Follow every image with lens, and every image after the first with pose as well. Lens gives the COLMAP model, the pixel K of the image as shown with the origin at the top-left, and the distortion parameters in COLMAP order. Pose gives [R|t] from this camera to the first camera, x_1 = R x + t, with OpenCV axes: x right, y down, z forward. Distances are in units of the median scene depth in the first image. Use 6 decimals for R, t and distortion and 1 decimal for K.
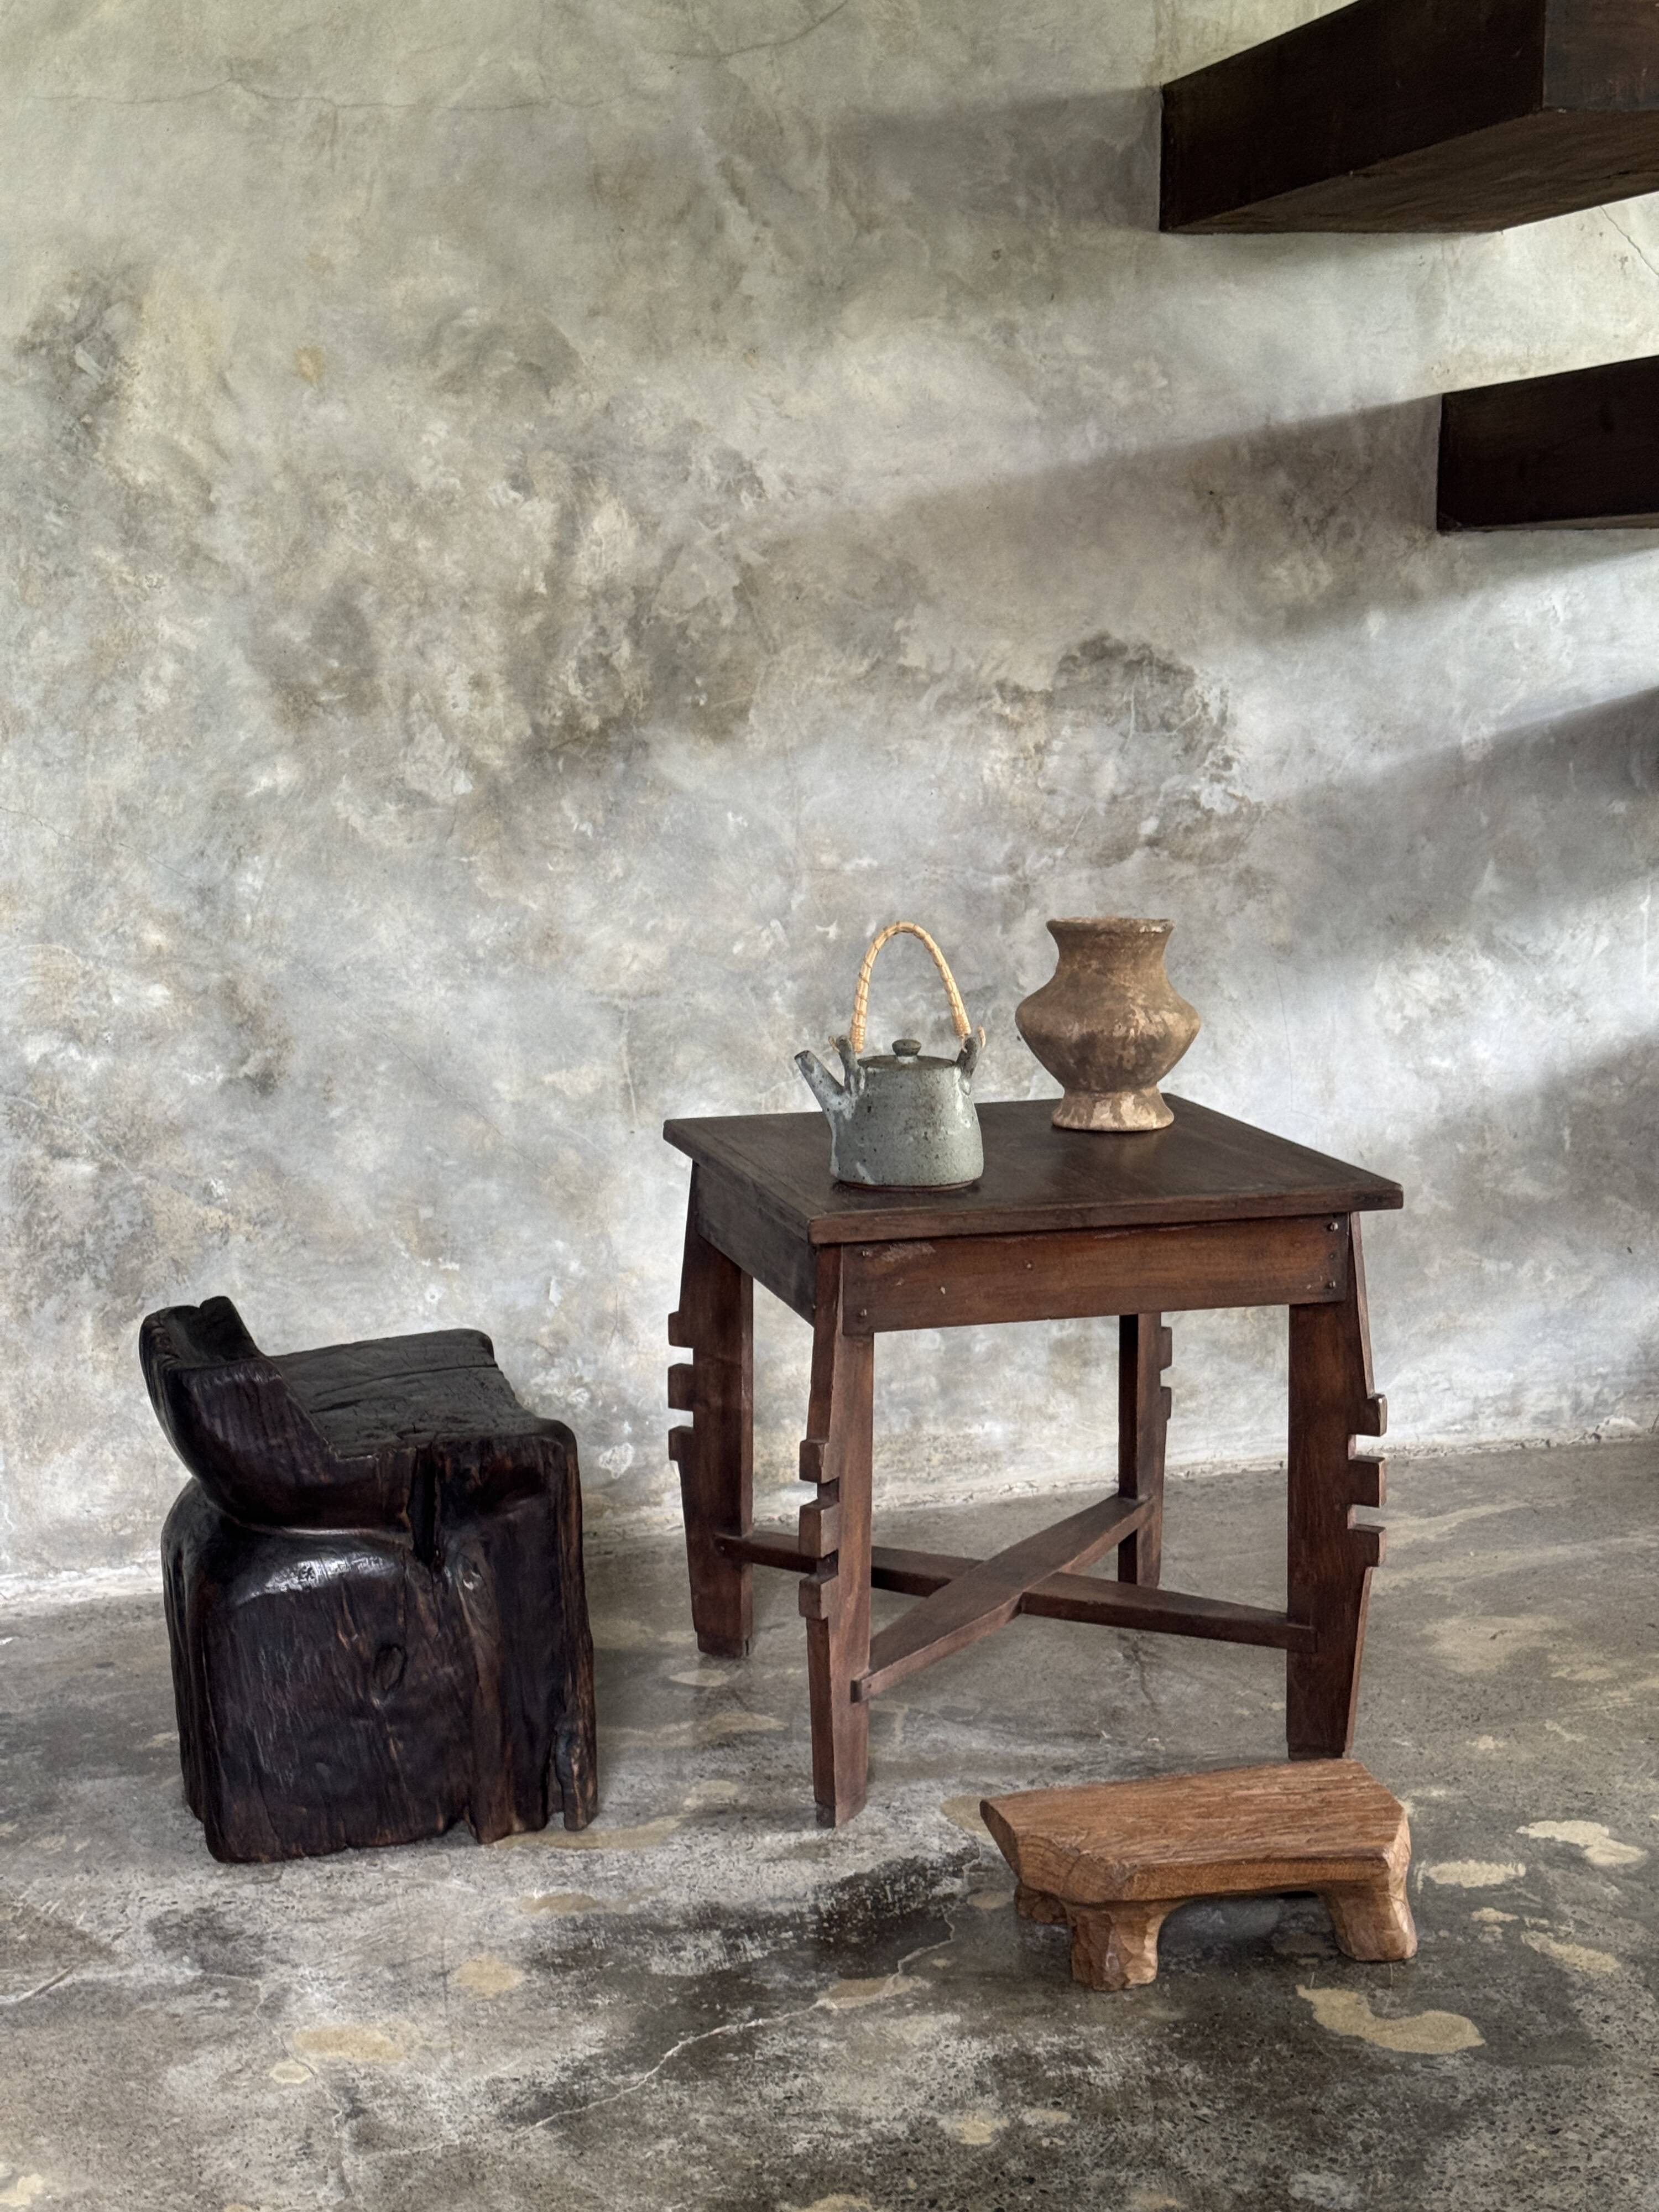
lens RADIAL K [[3116.6, 0, 825.7], [0, 3116.6, 1121.7], [0, 0, 1]] dist [0.137229, 0.000000]
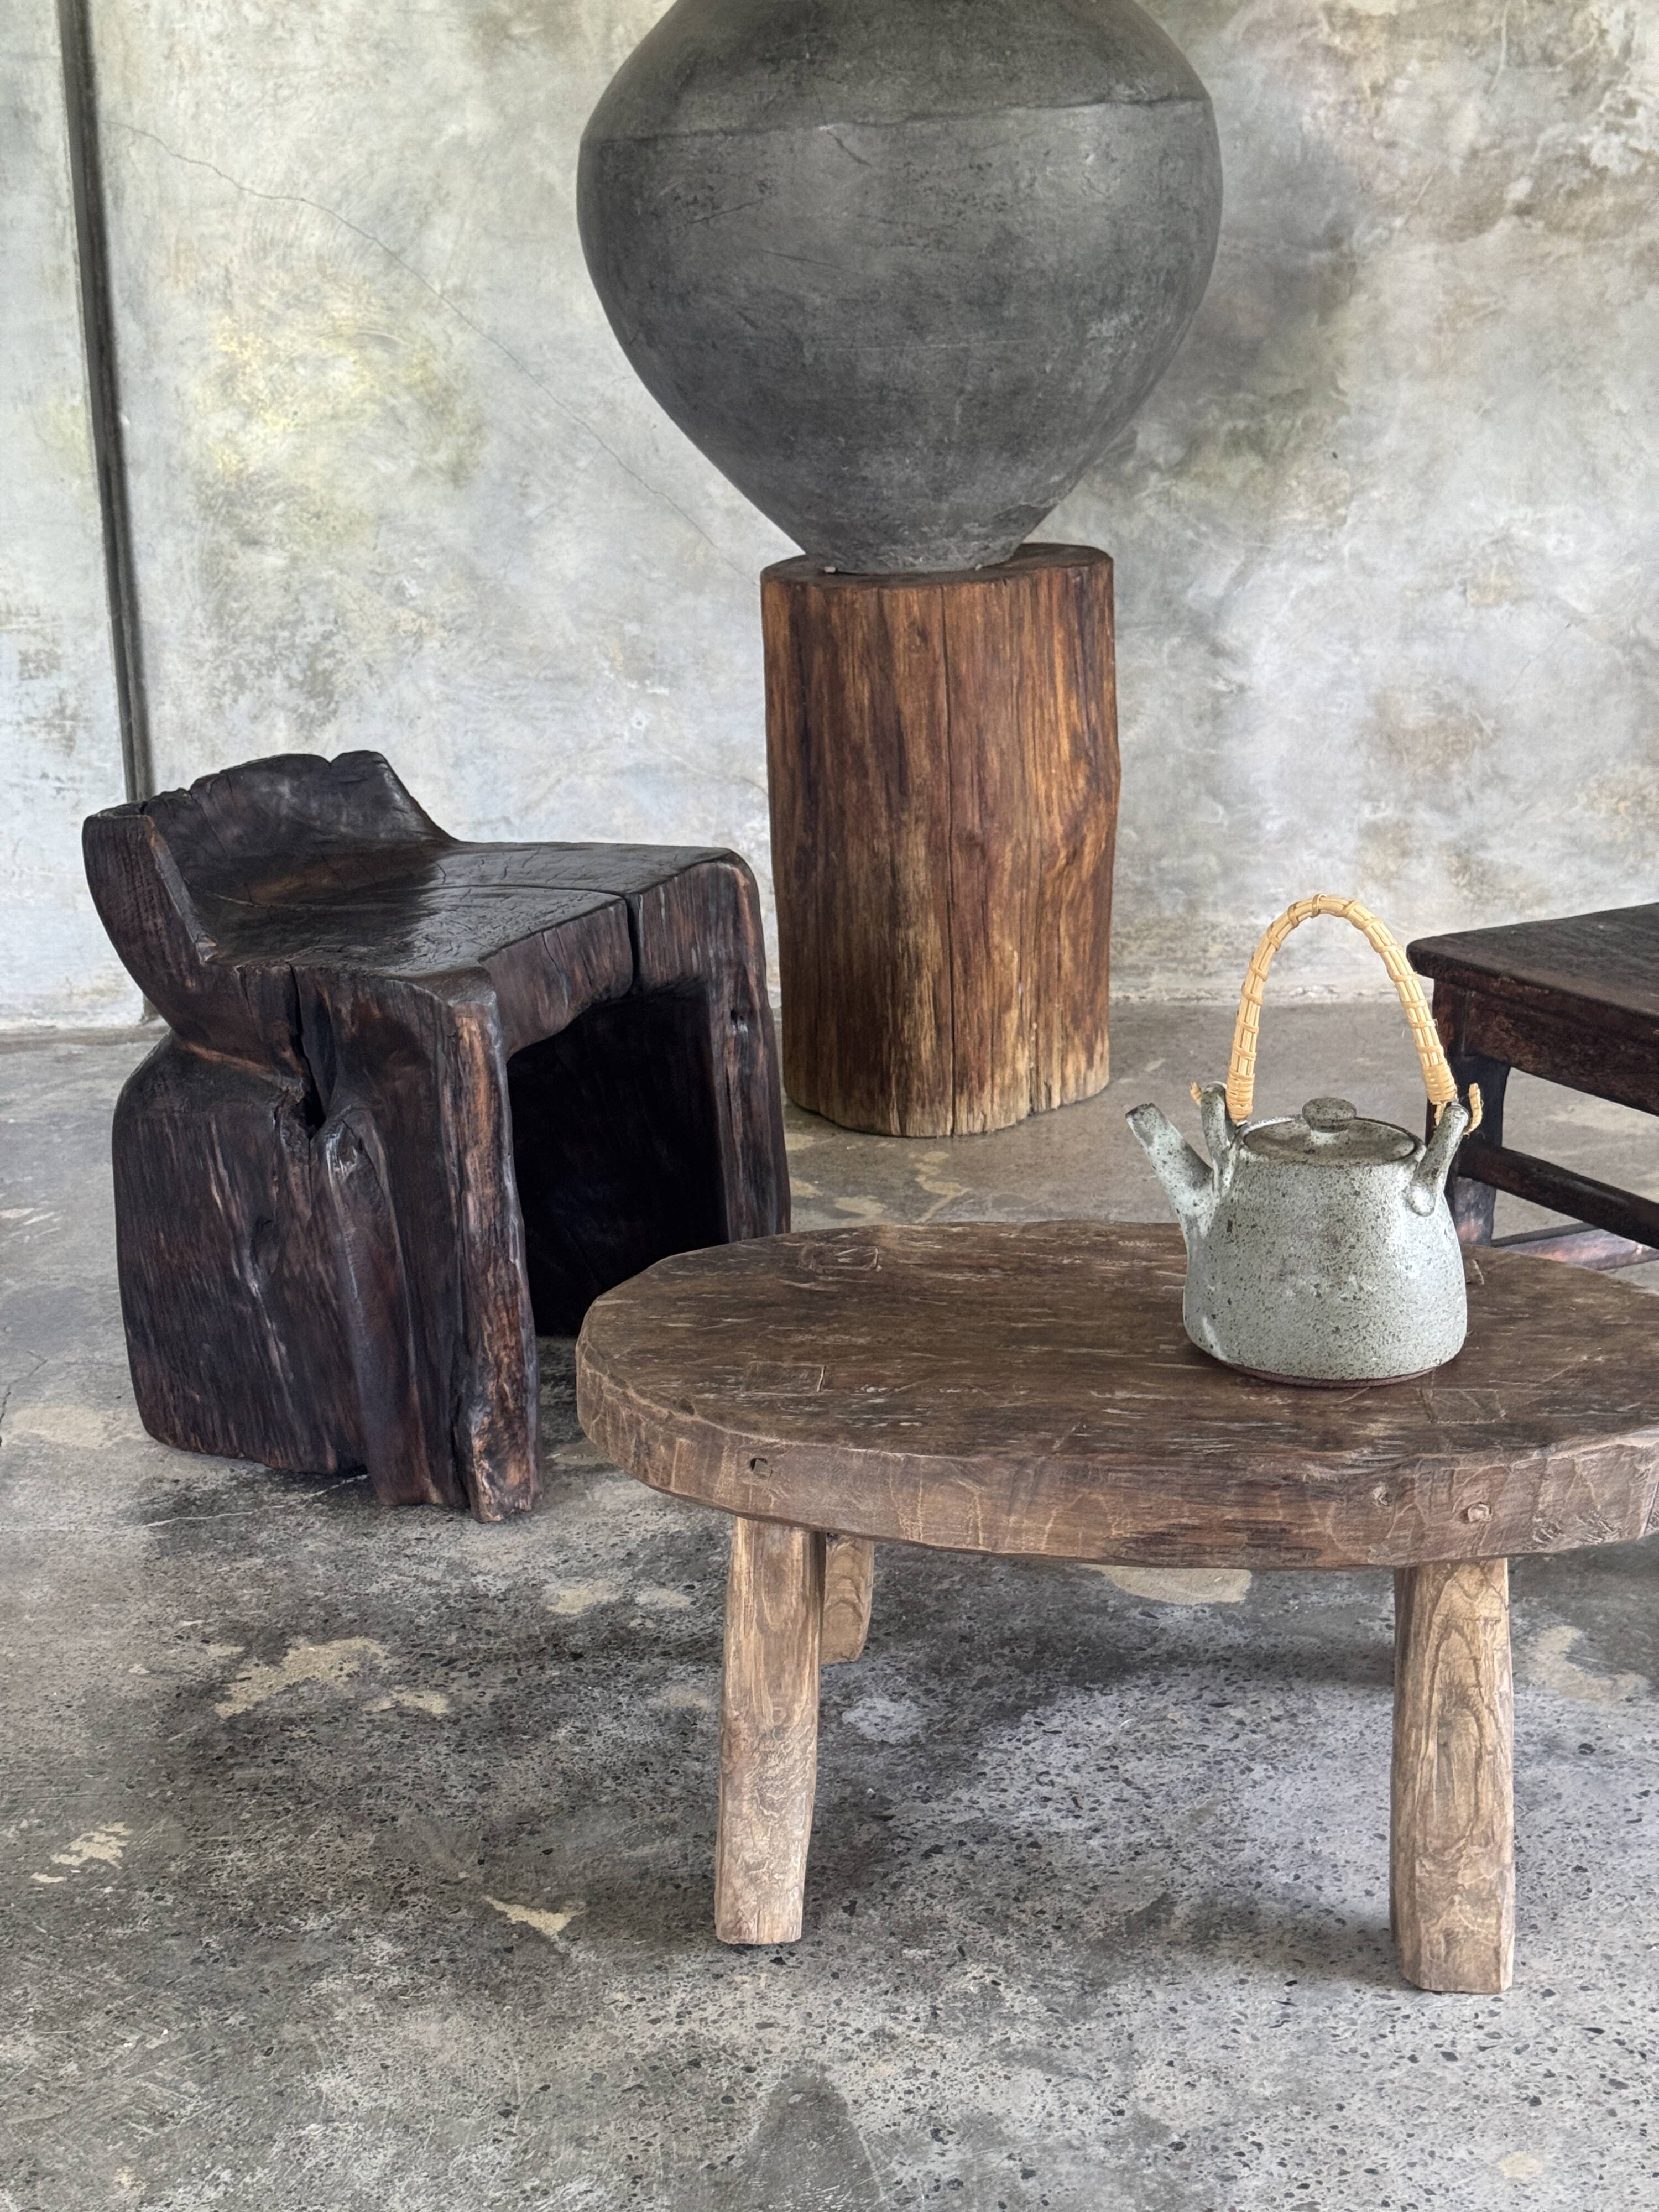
lens RADIAL K [[3116.6, 0, 813.3], [0, 3116.6, 1097.8], [0, 0, 1]] dist [0.137229, 0.000000]
pose [[0.933509, 0.092936, -0.346300, 0.257857], [-0.049758, 0.990057, 0.131571, 0.042809], [0.355084, -0.105591, 0.928852, 0.155018]]
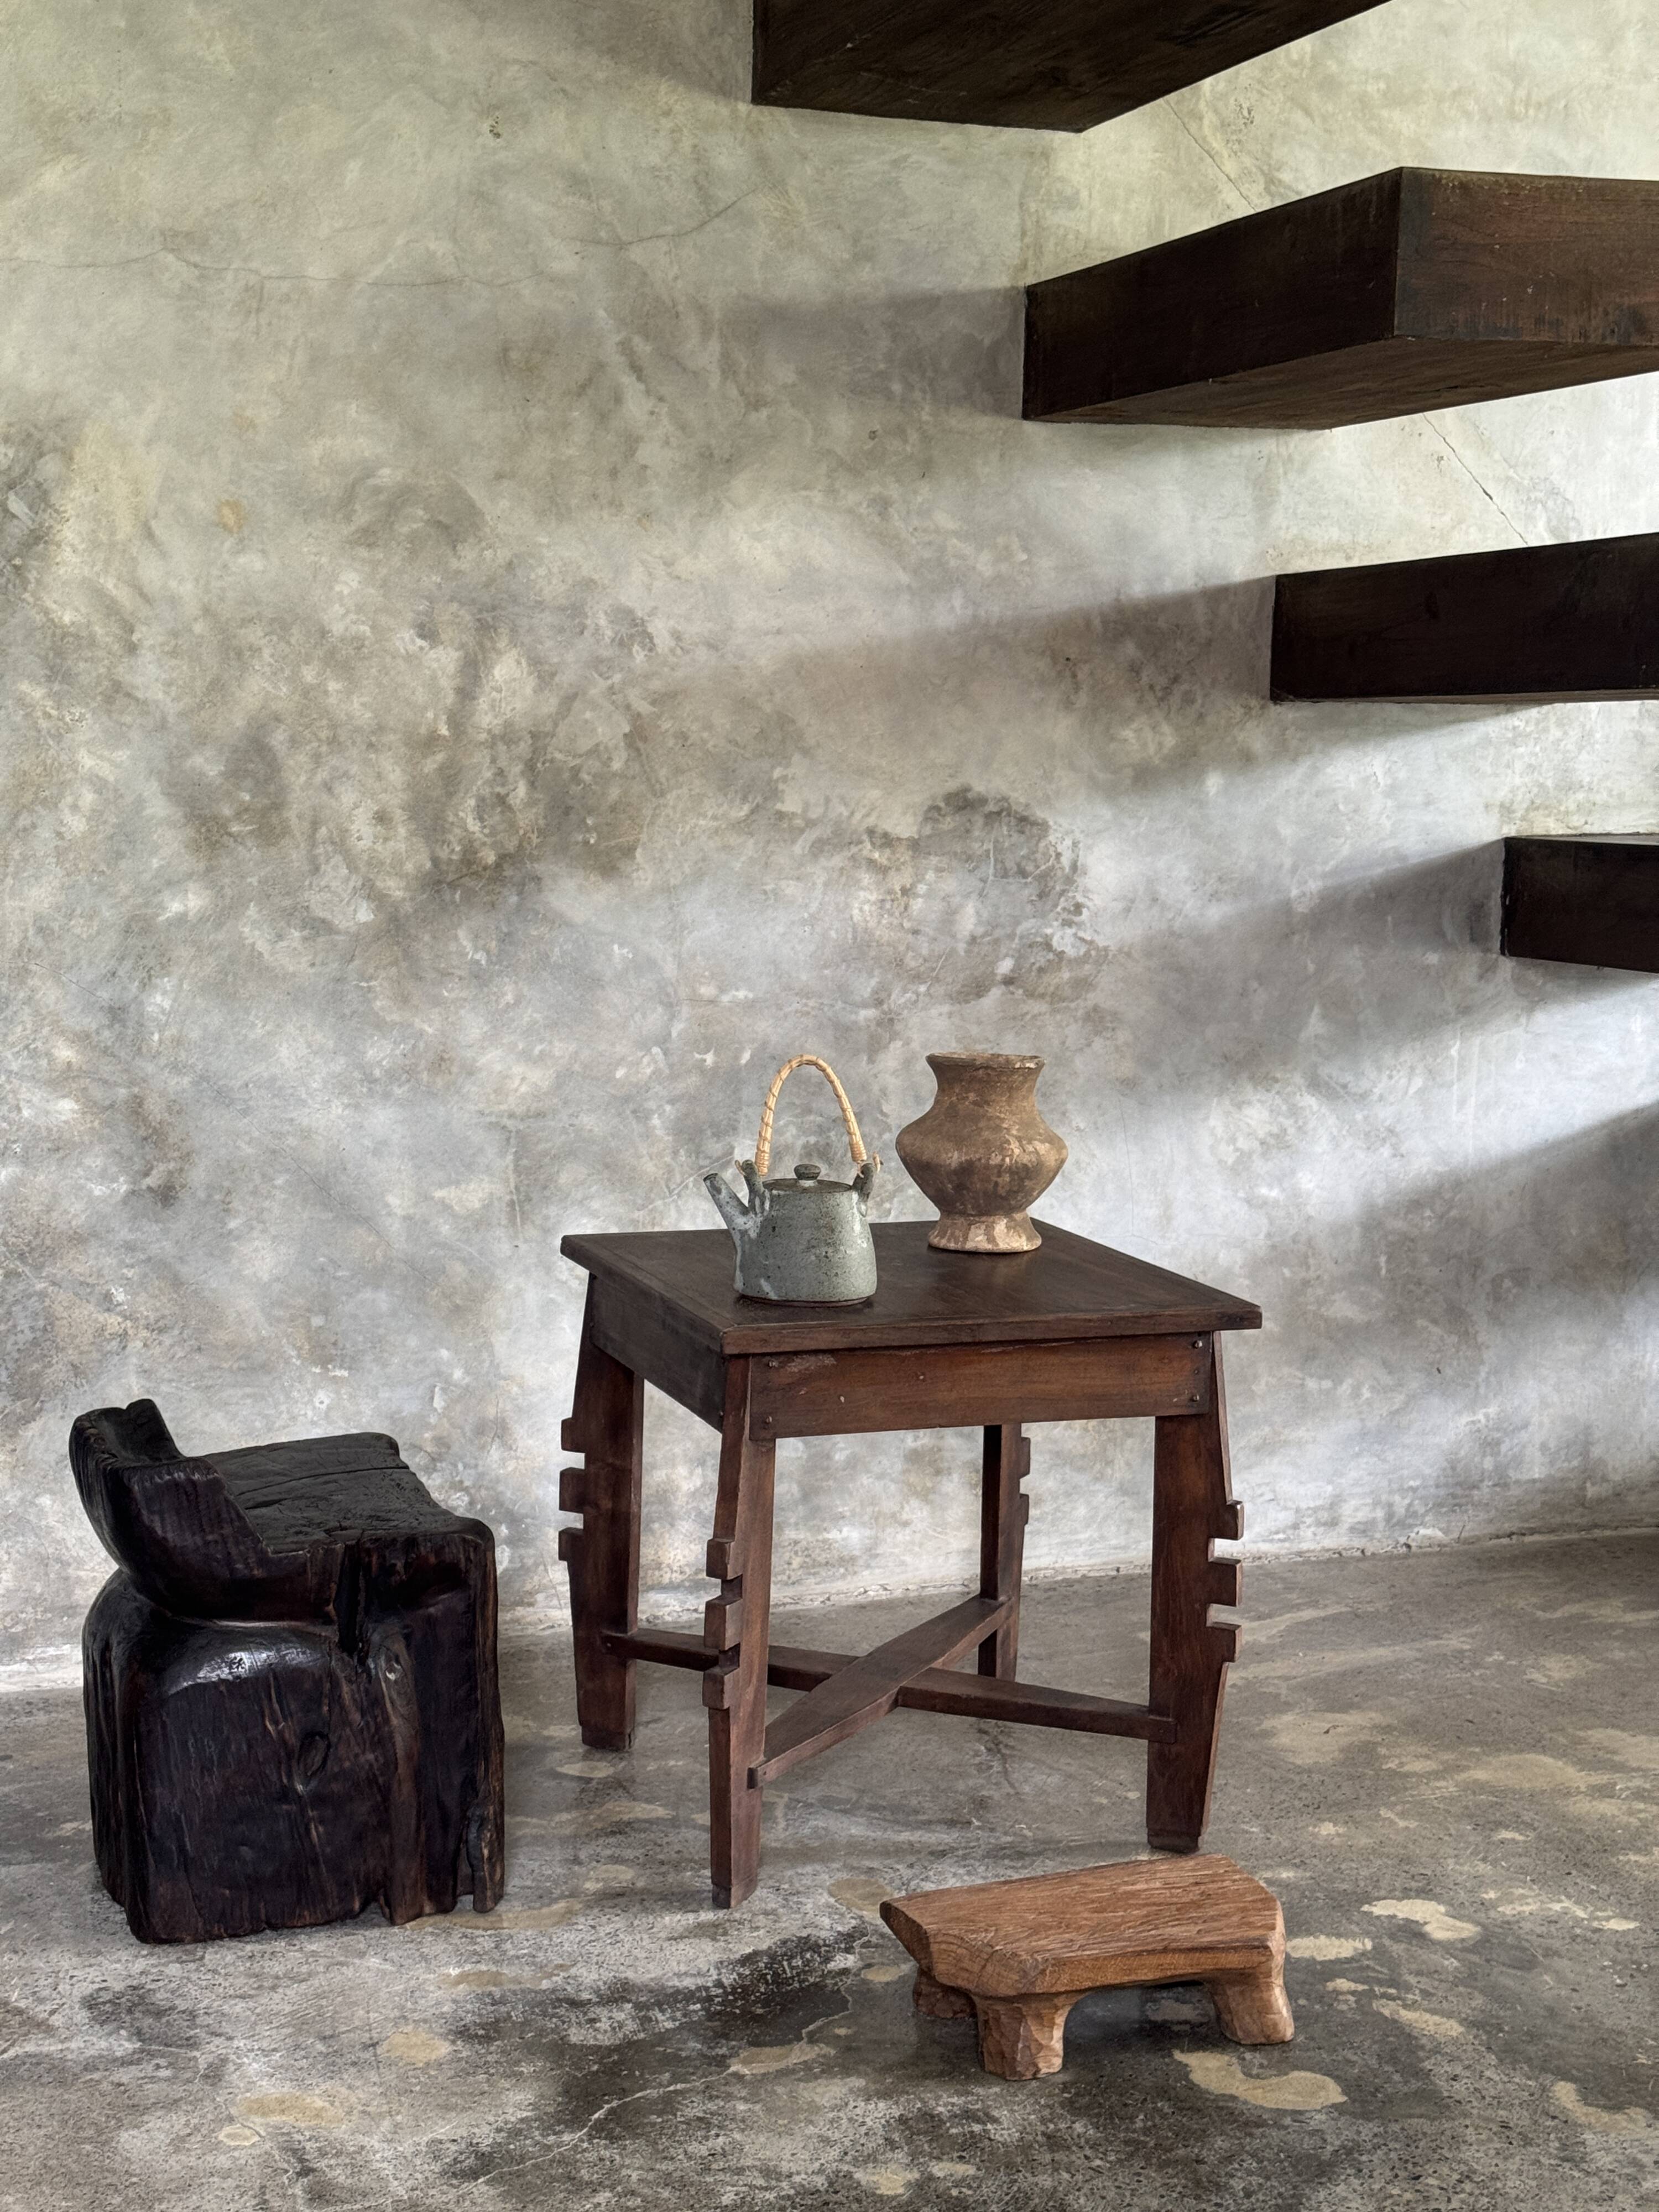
lens RADIAL K [[3116.6, 0, 825.5], [0, 3116.6, 1114.6], [0, 0, 1]] dist [0.137229, 0.000000]
pose [[0.996830, 0.017886, 0.077519, -0.042119], [-0.014827, 0.999095, -0.039860, -0.000666], [-0.078162, 0.038584, 0.996194, -0.056852]]
